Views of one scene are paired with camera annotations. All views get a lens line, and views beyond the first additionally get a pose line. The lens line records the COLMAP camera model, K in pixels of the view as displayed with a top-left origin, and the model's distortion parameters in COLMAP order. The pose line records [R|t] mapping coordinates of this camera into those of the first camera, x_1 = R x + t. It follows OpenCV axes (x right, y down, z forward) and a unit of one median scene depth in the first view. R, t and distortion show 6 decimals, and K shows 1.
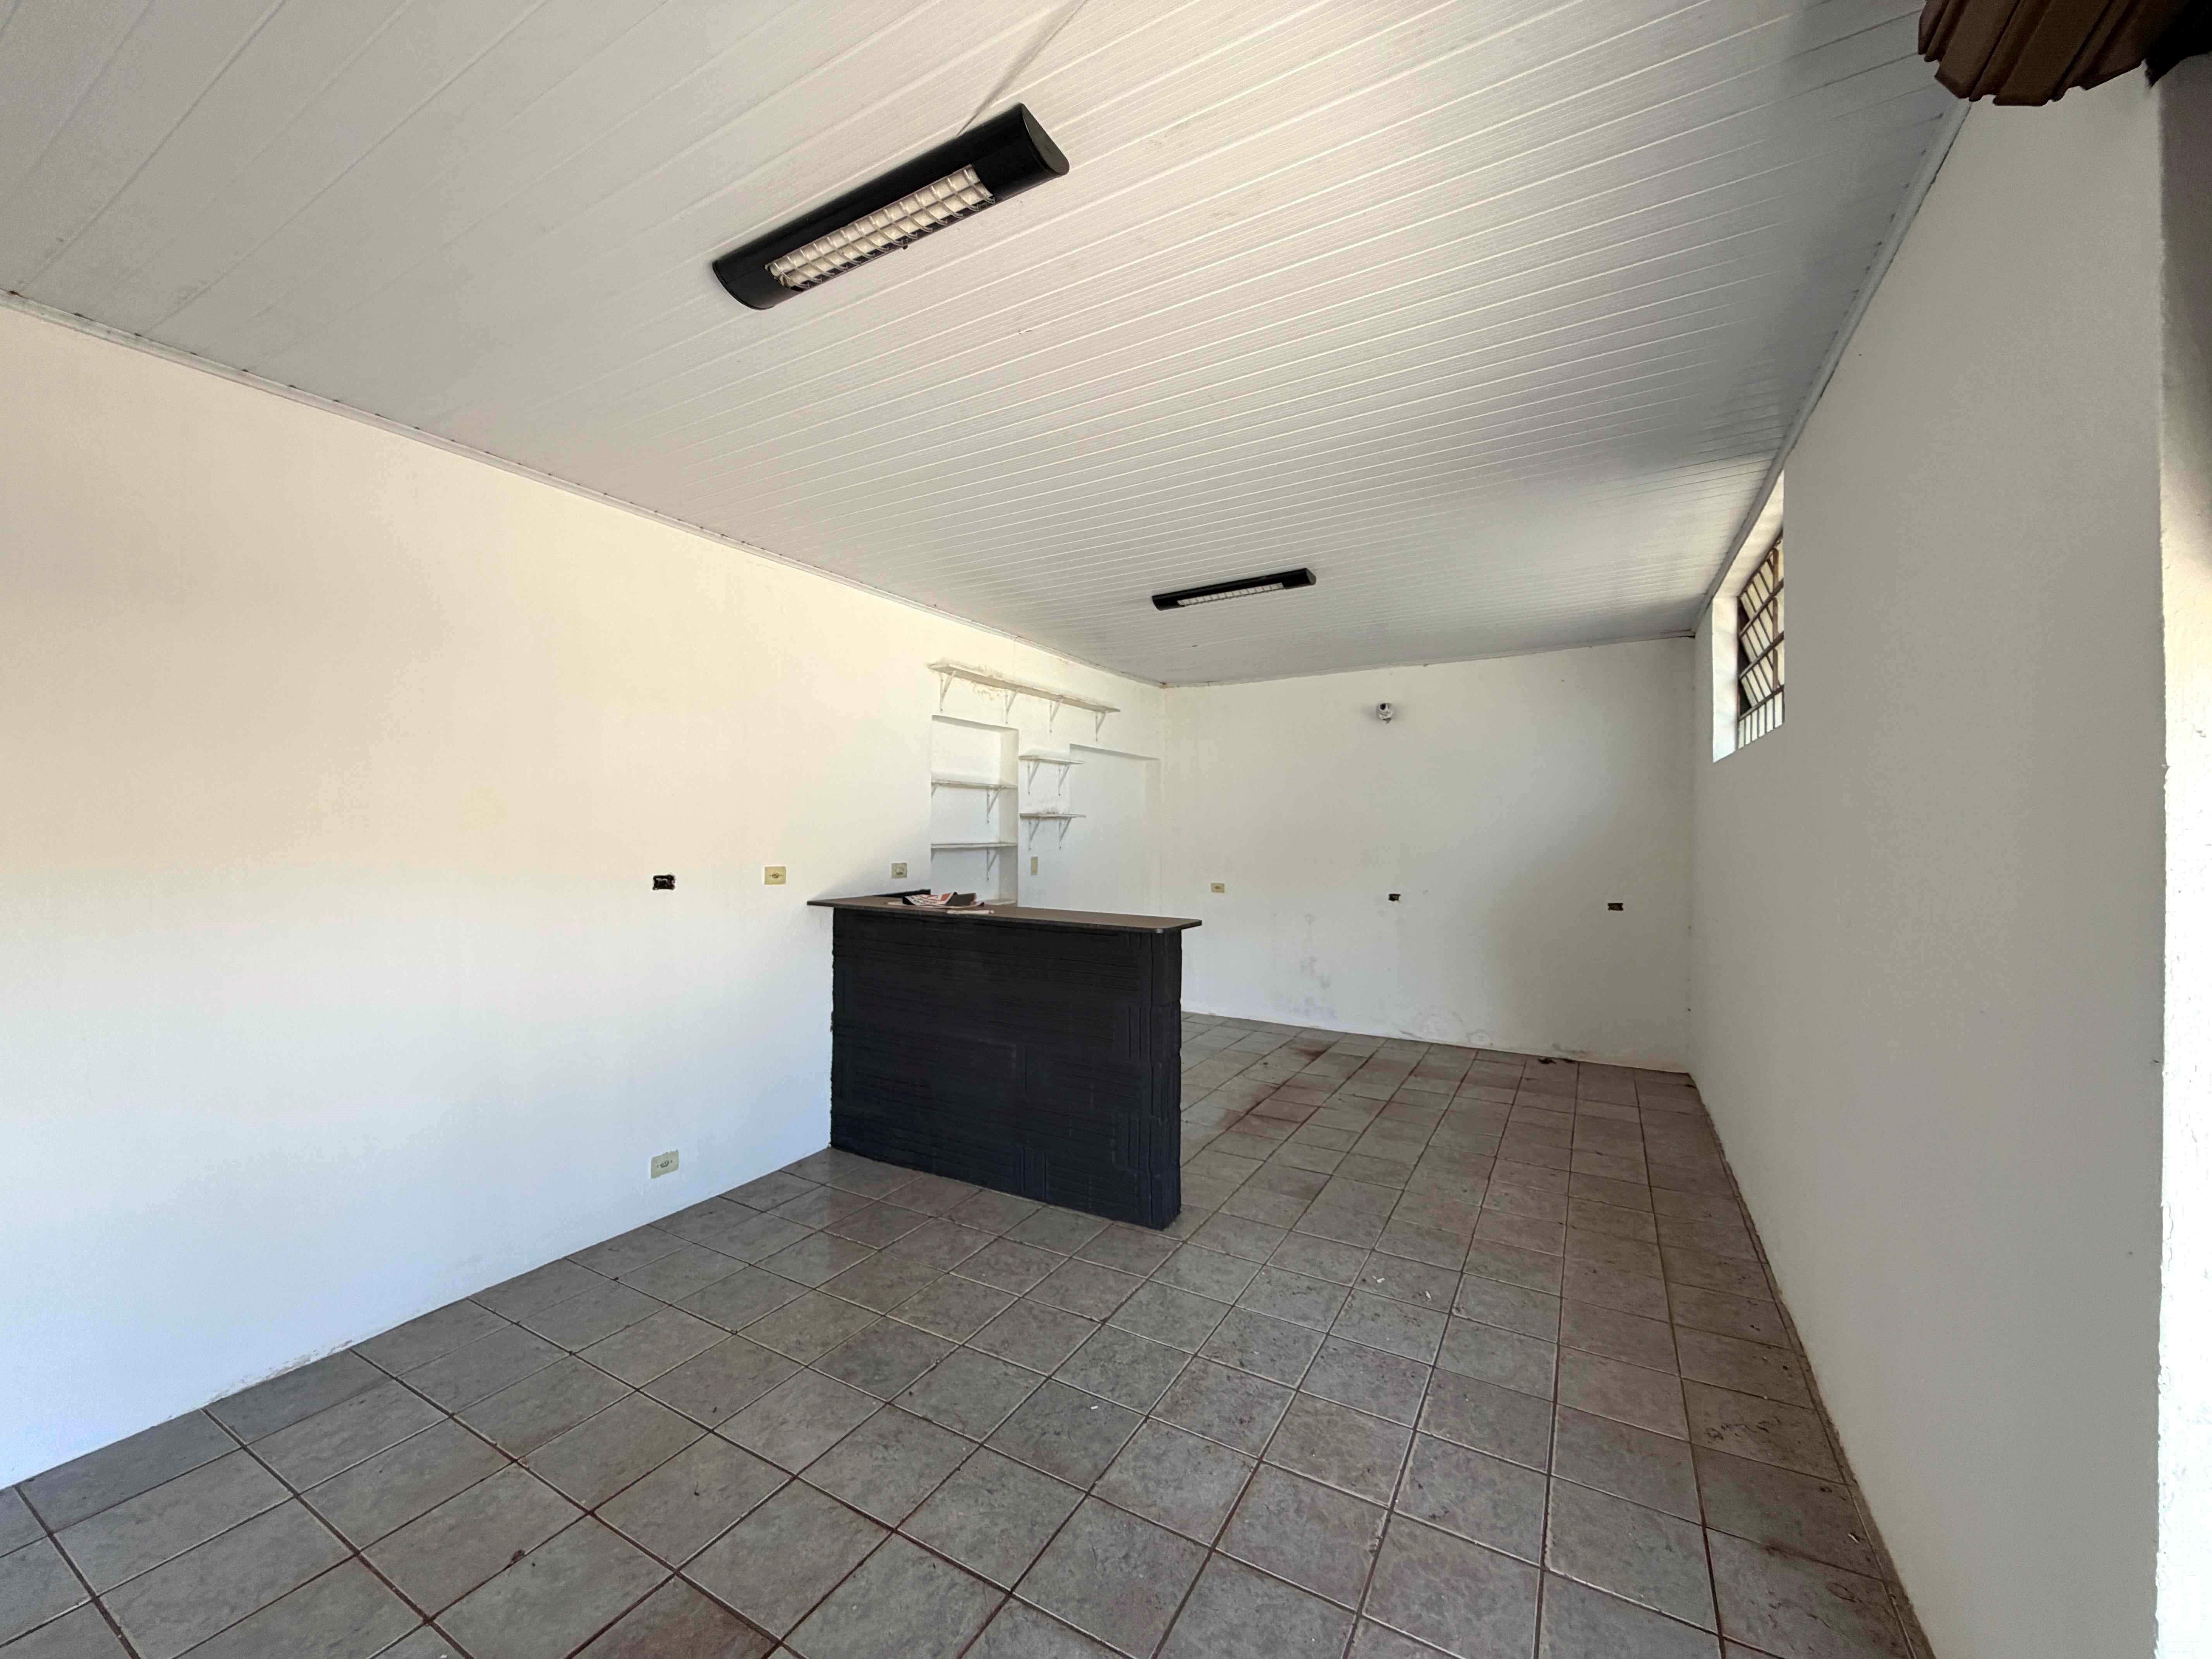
lens RADIAL K [[881.8, 0, 1106.0], [0, 881.8, 829.5], [0, 0, 1]] dist [-0.001064, 0.000096]
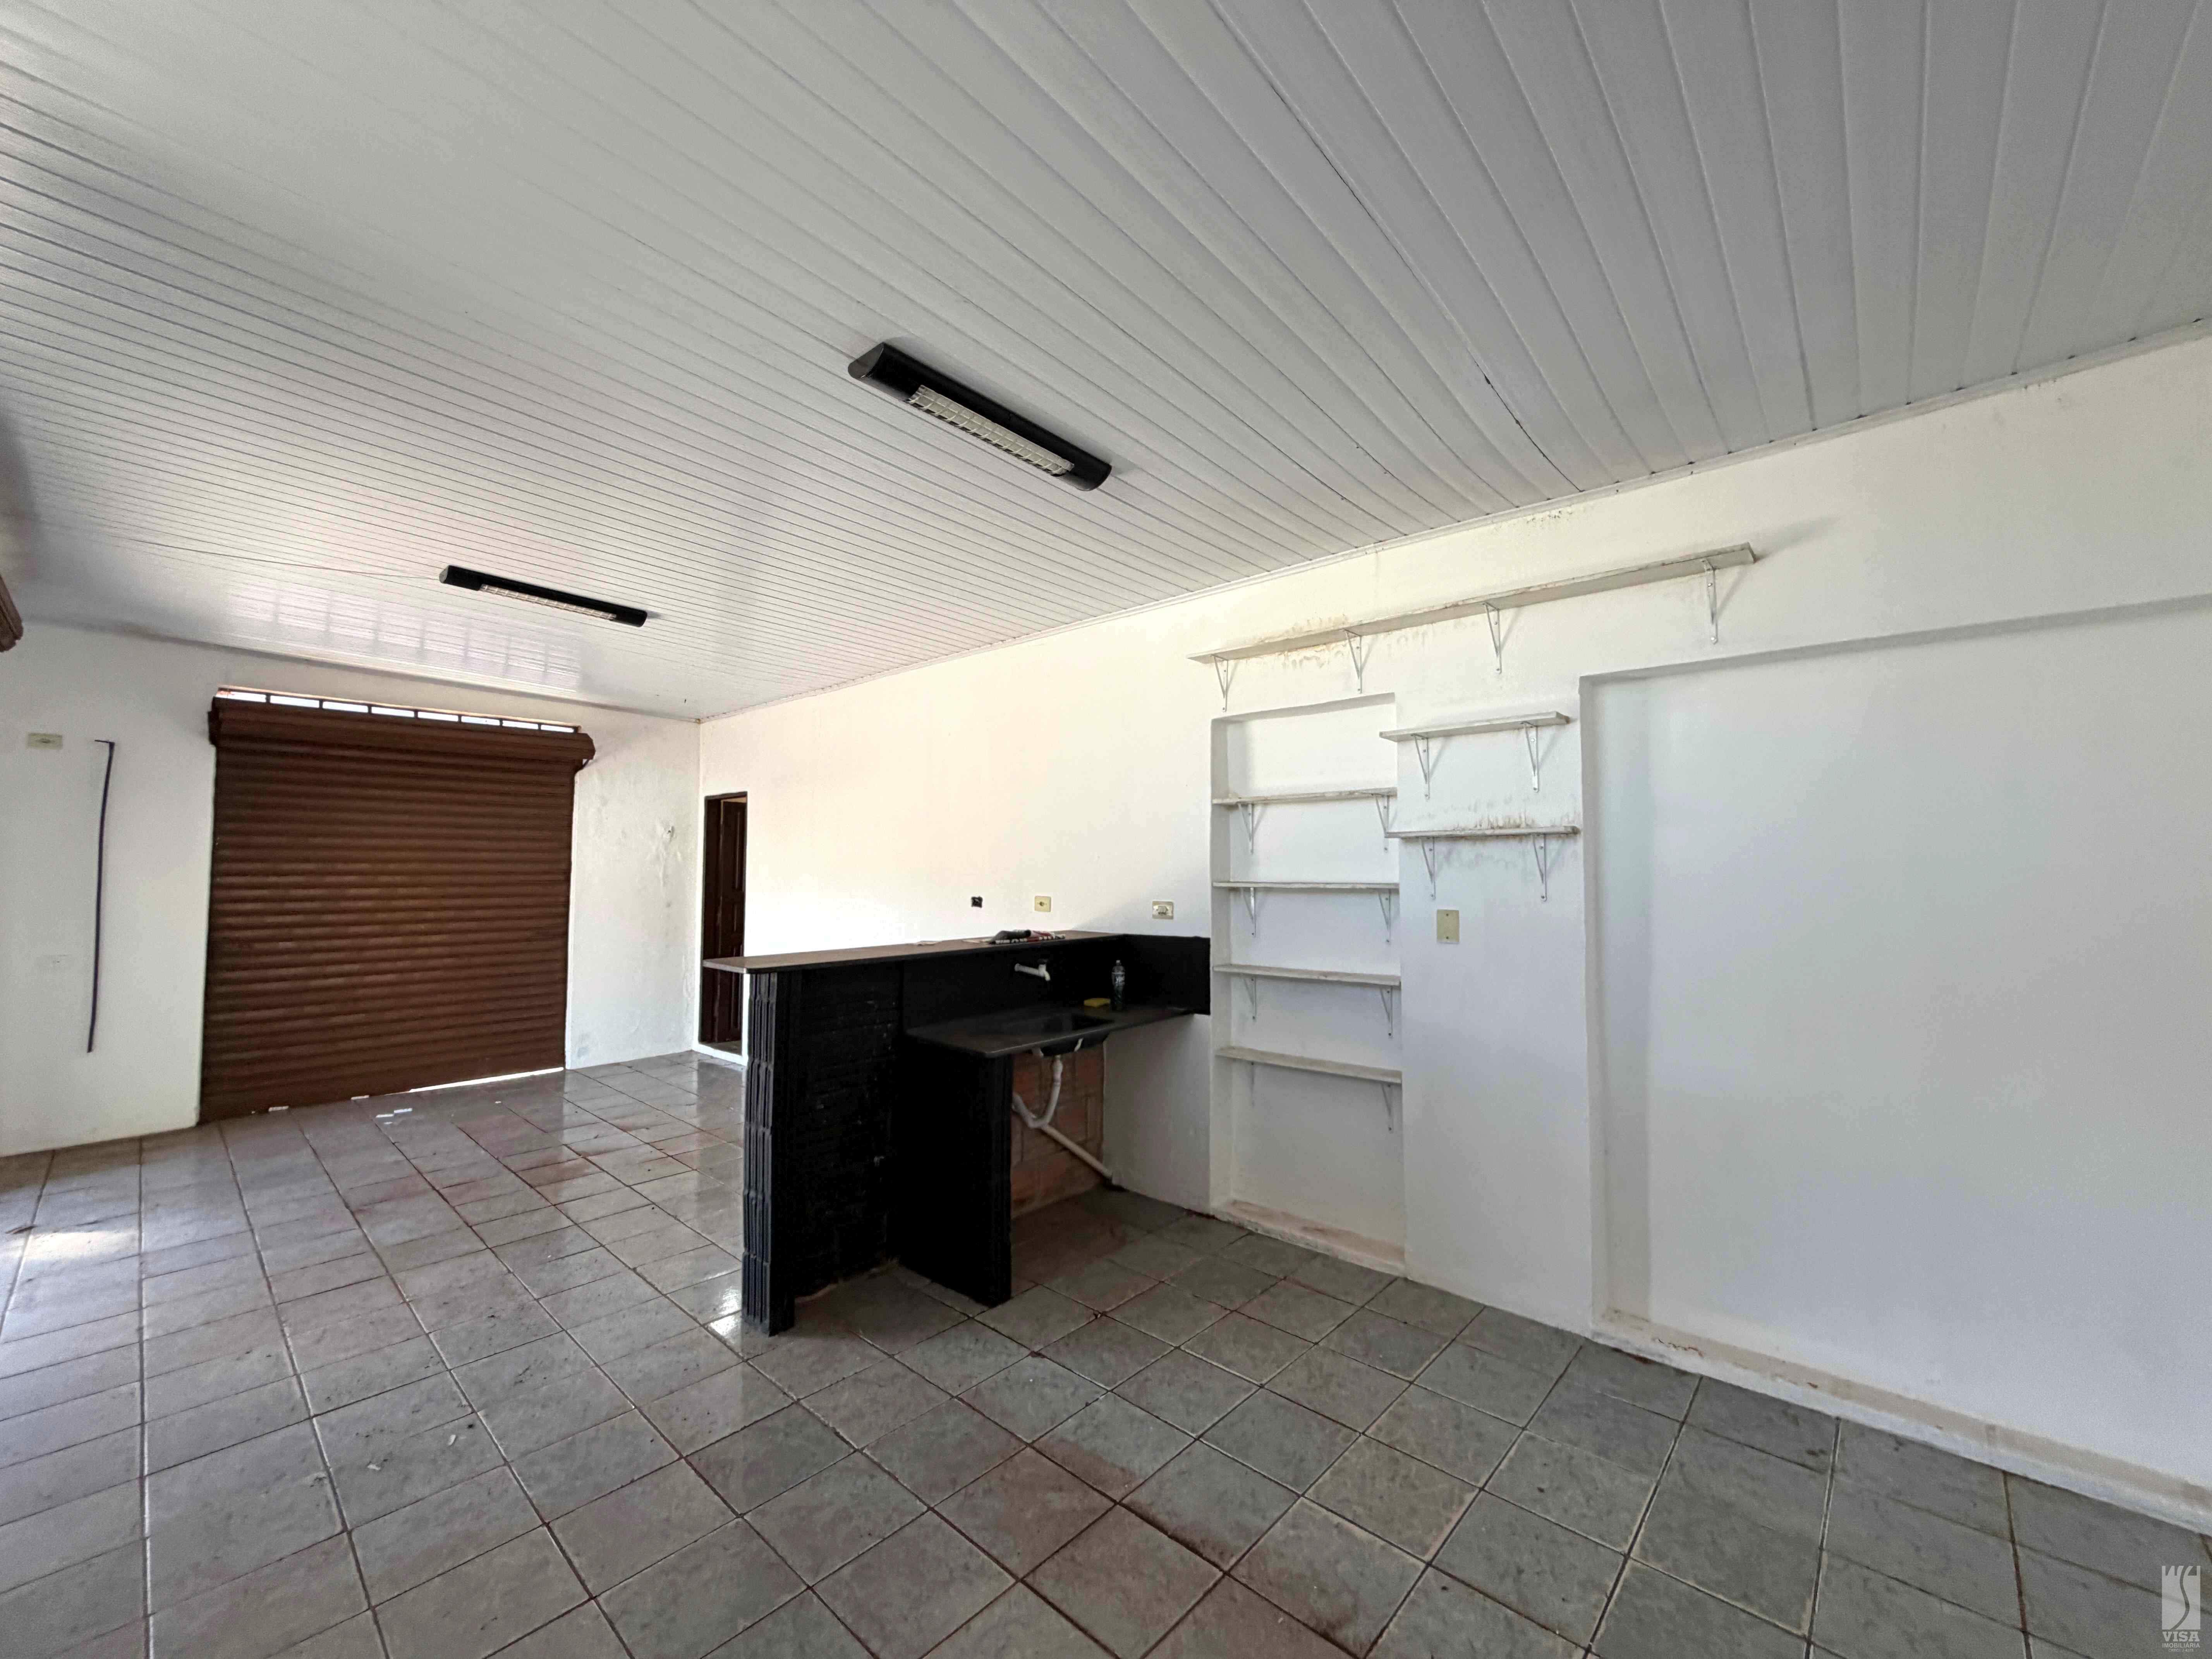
lens RADIAL K [[881.8, 0, 1106.0], [0, 881.8, 829.5], [0, 0, 1]] dist [-0.001064, 0.000096]
pose [[-0.230475, -0.053908, -0.971584, 0.703979], [-0.003555, 0.998504, -0.054559, 0.016412], [0.973072, -0.009120, -0.230322, 1.281530]]
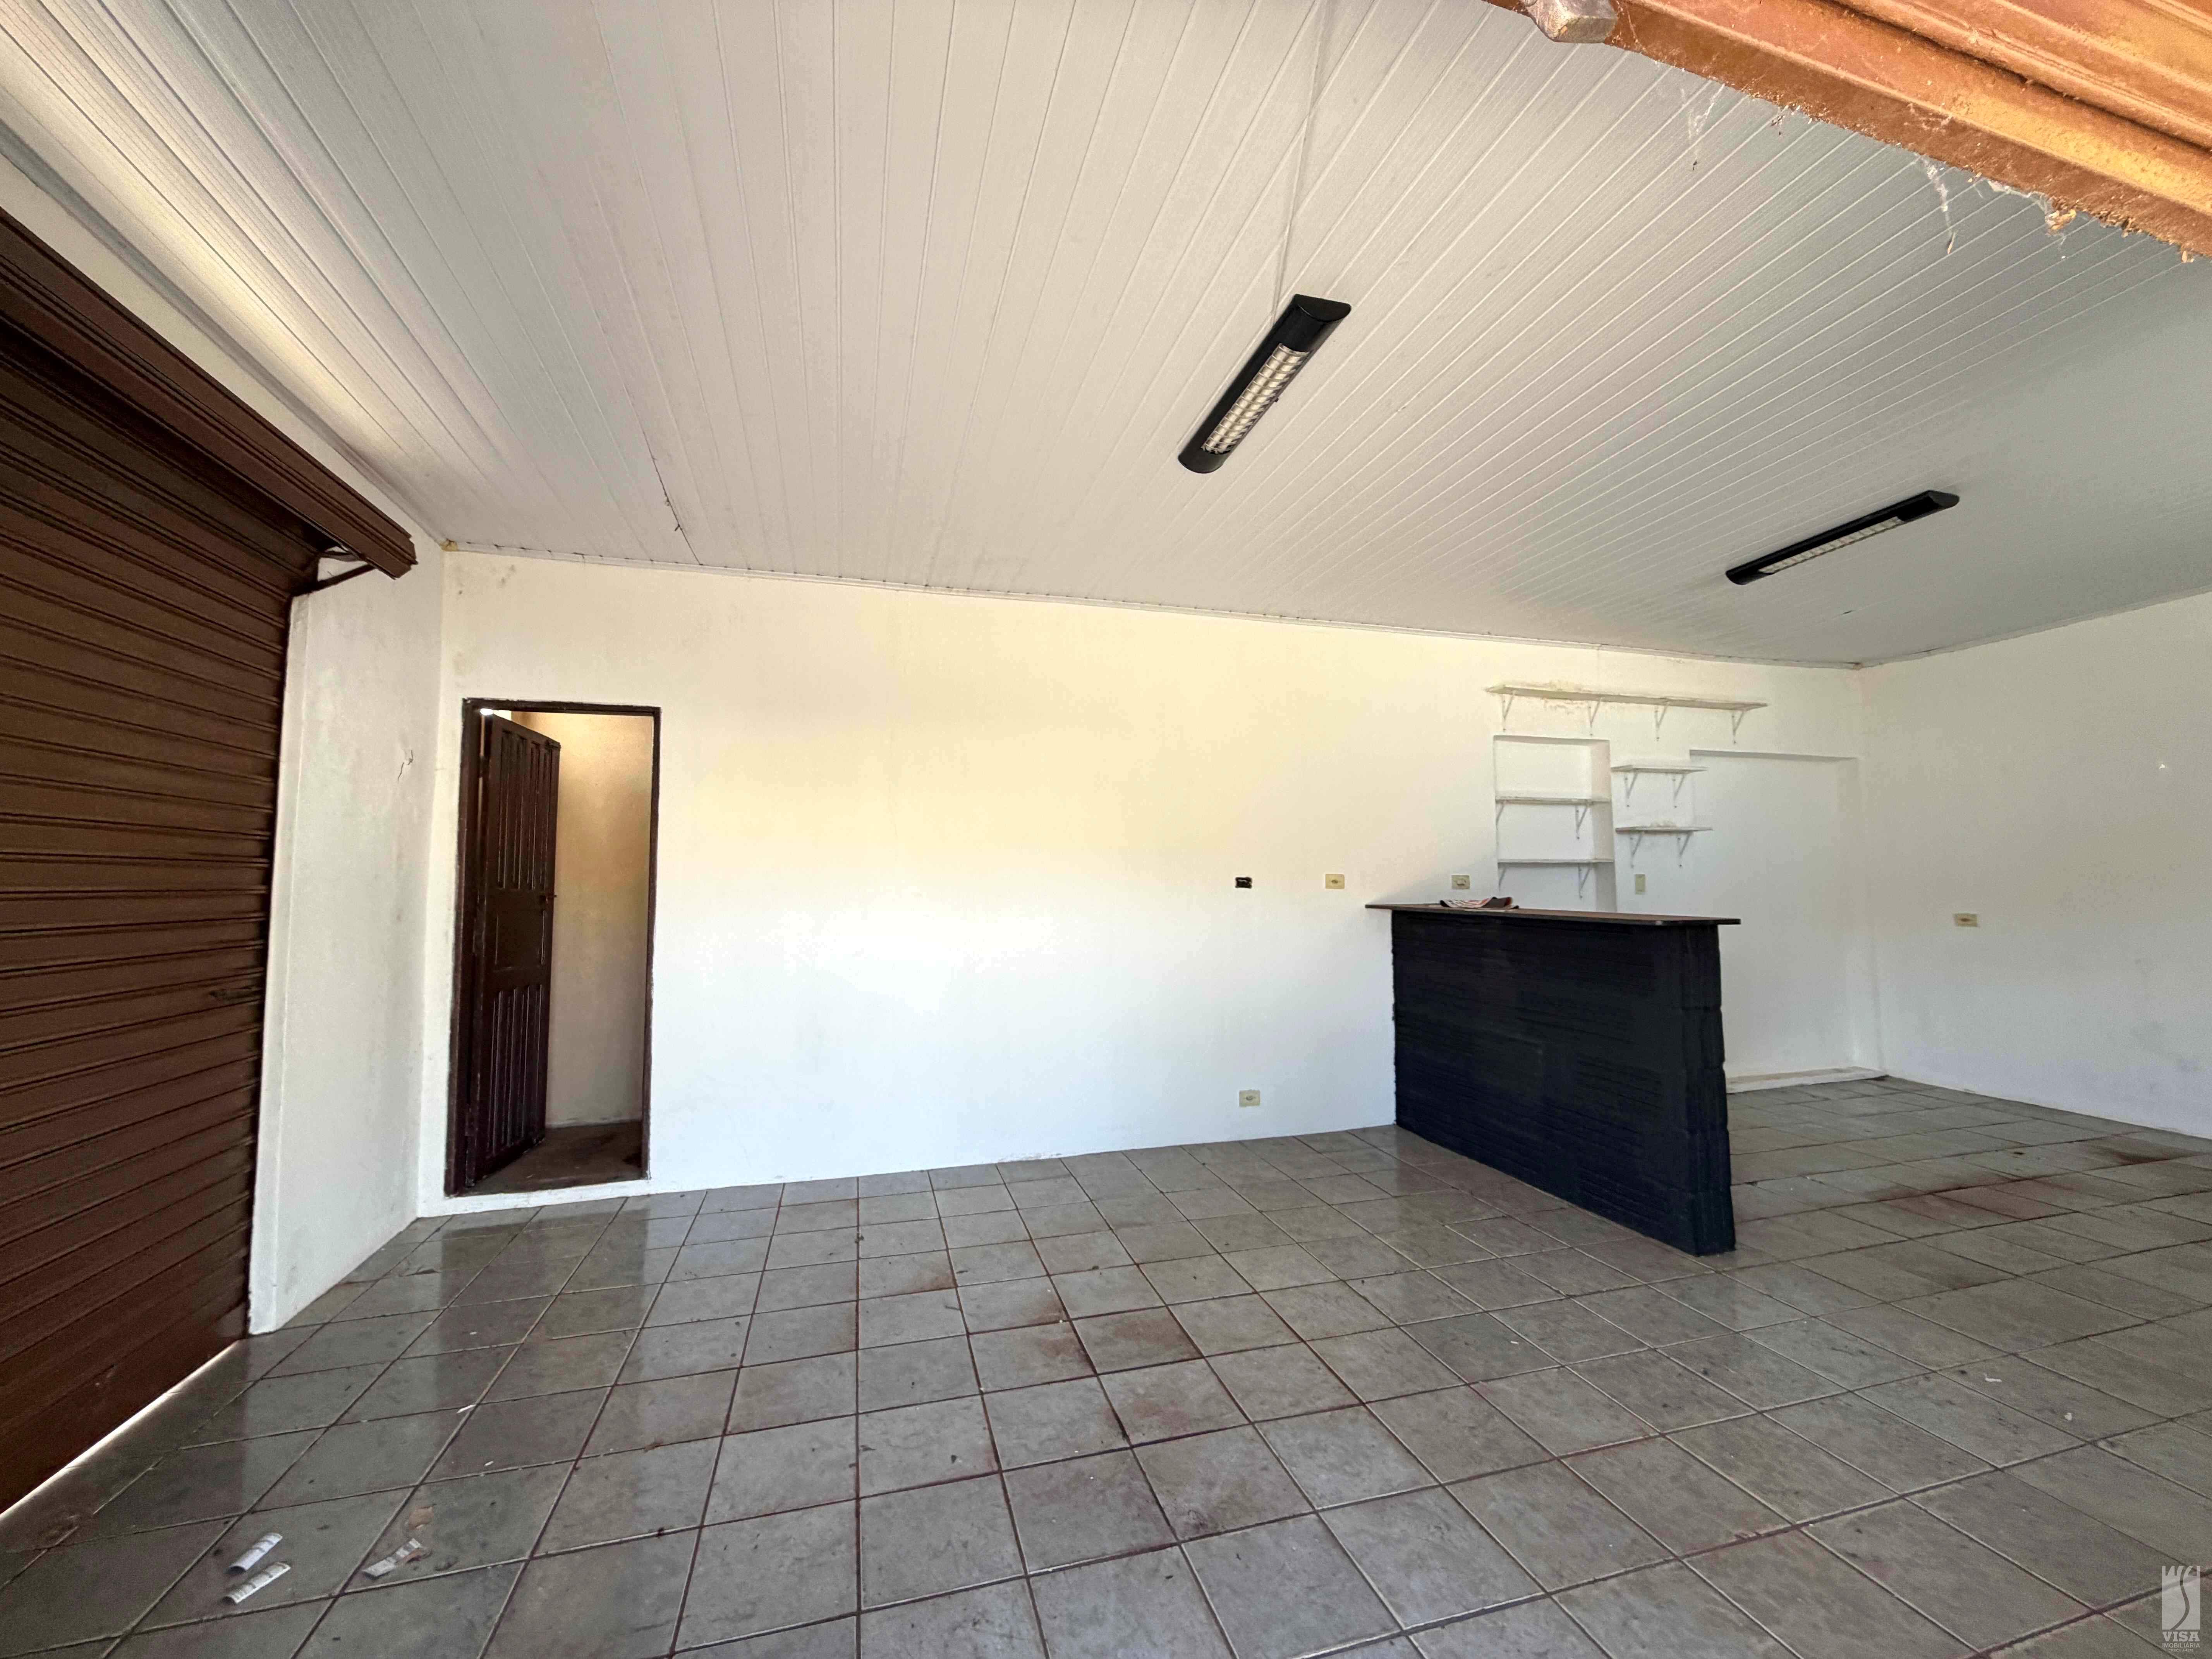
lens RADIAL K [[884.4, 0, 1106.0], [0, 884.4, 829.5], [0, 0, 1]] dist [0.001880, -0.000135]
pose [[0.710733, -0.055376, -0.701279, 0.244635], [0.011238, 0.997663, -0.067391, 0.056279], [0.703372, 0.040016, 0.709694, -0.082862]]
